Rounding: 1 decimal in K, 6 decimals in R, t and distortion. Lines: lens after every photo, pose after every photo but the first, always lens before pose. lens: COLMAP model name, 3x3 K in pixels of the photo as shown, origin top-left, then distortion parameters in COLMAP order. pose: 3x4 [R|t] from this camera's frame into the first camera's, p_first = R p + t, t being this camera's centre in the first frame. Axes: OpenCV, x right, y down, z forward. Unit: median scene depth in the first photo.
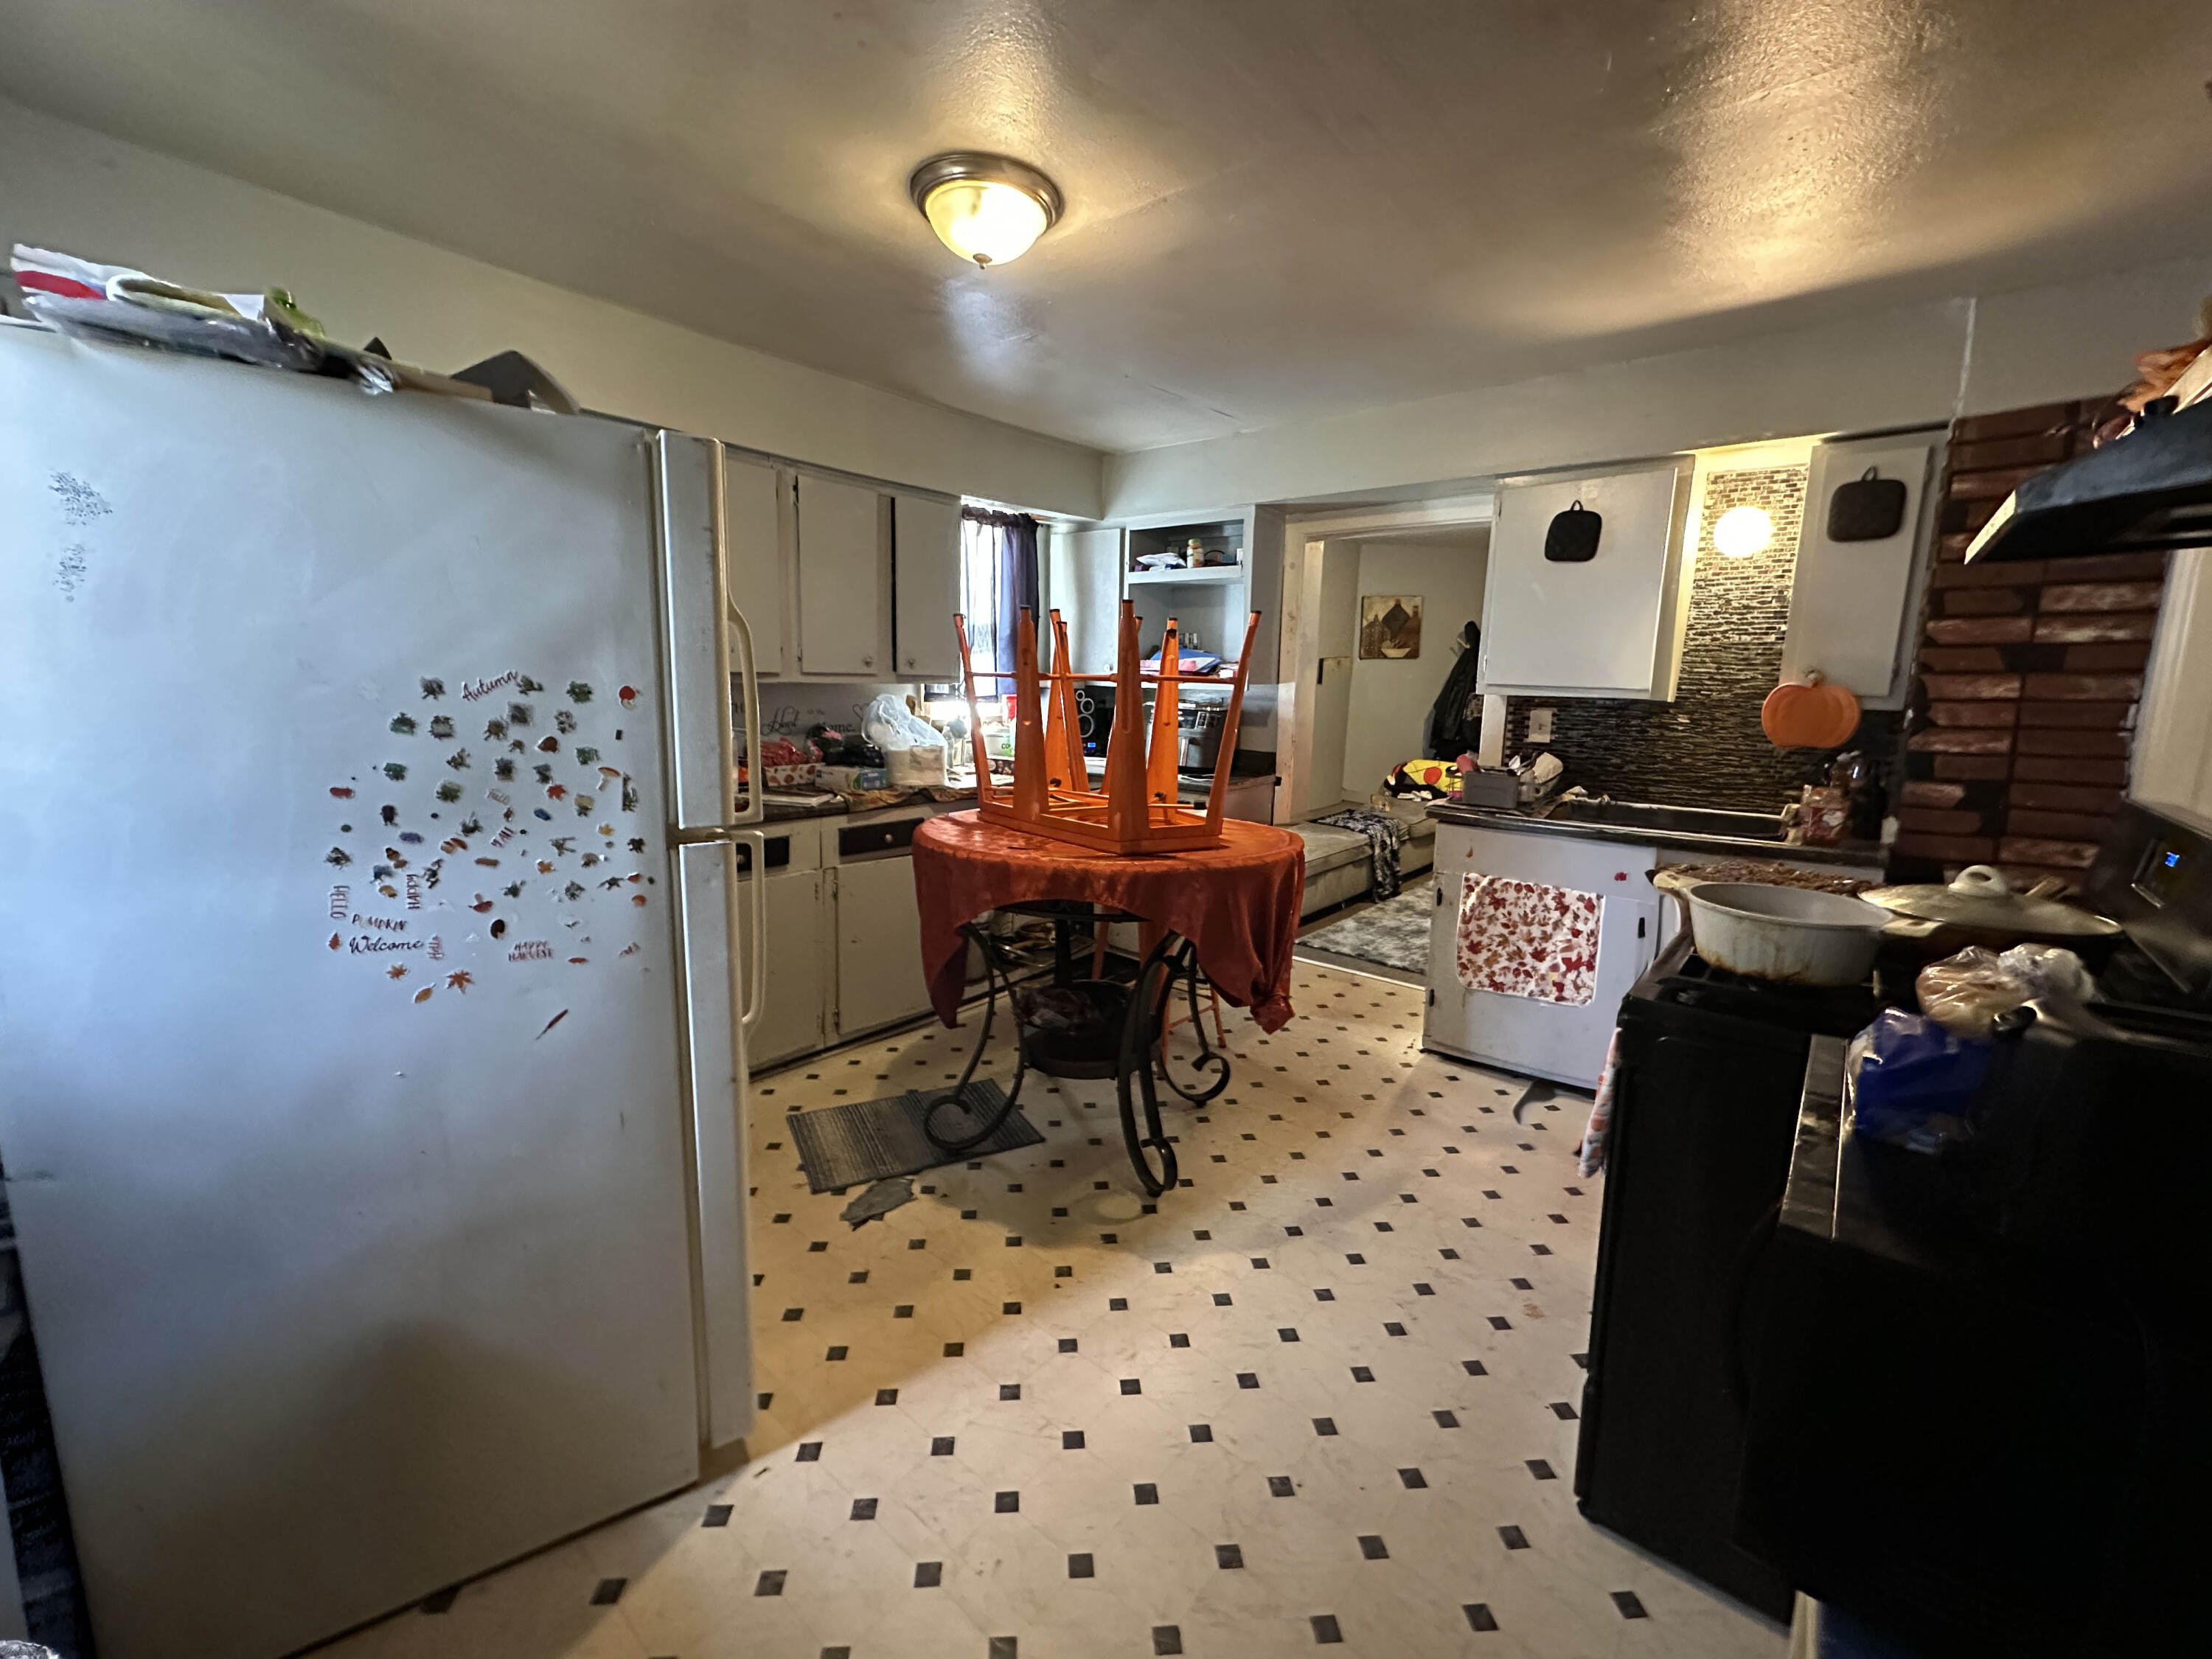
lens RADIAL K [[889.3, 0, 1107.7], [0, 889.3, 823.3], [0, 0, 1]] dist [-0.001903, 0.000341]
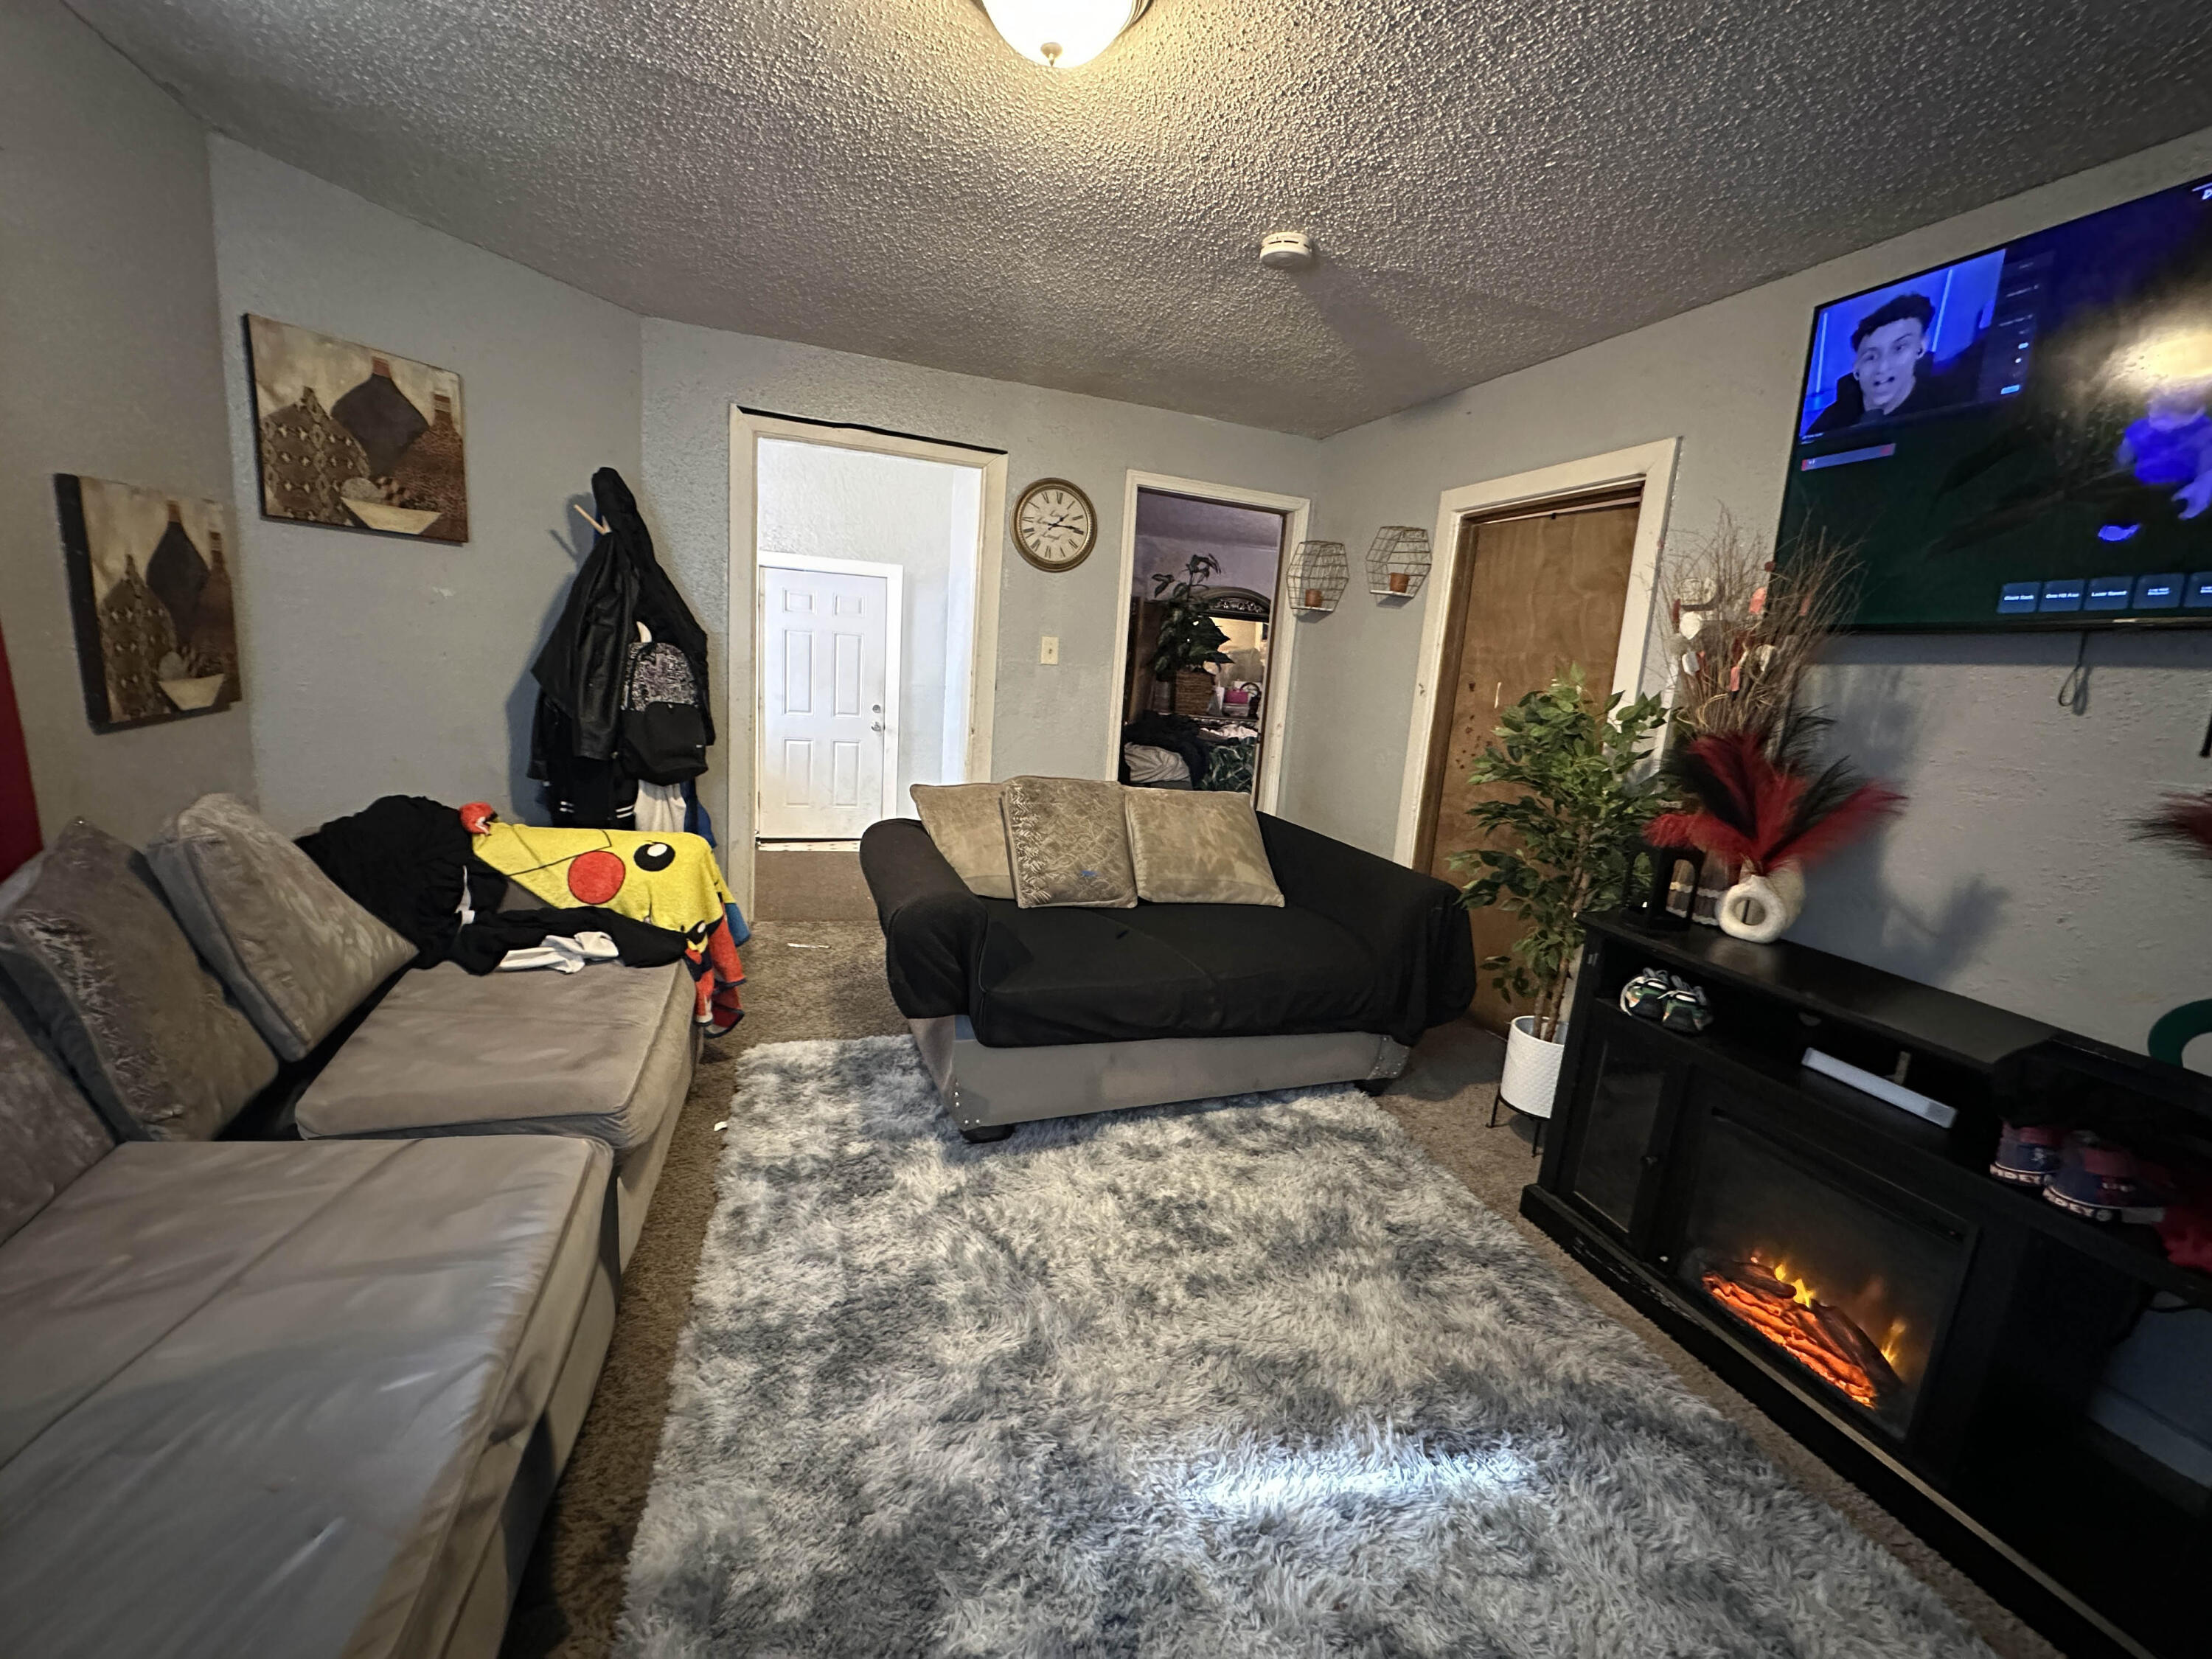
lens RADIAL K [[889.3, 0, 1112.7], [0, 889.3, 829.4], [0, 0, 1]] dist [-0.001903, 0.000341]
pose [[0.507868, -0.127954, 0.851879, 0.152221], [0.067720, 0.991777, 0.108594, -0.088100], [-0.858769, 0.002538, 0.512356, 0.575484]]
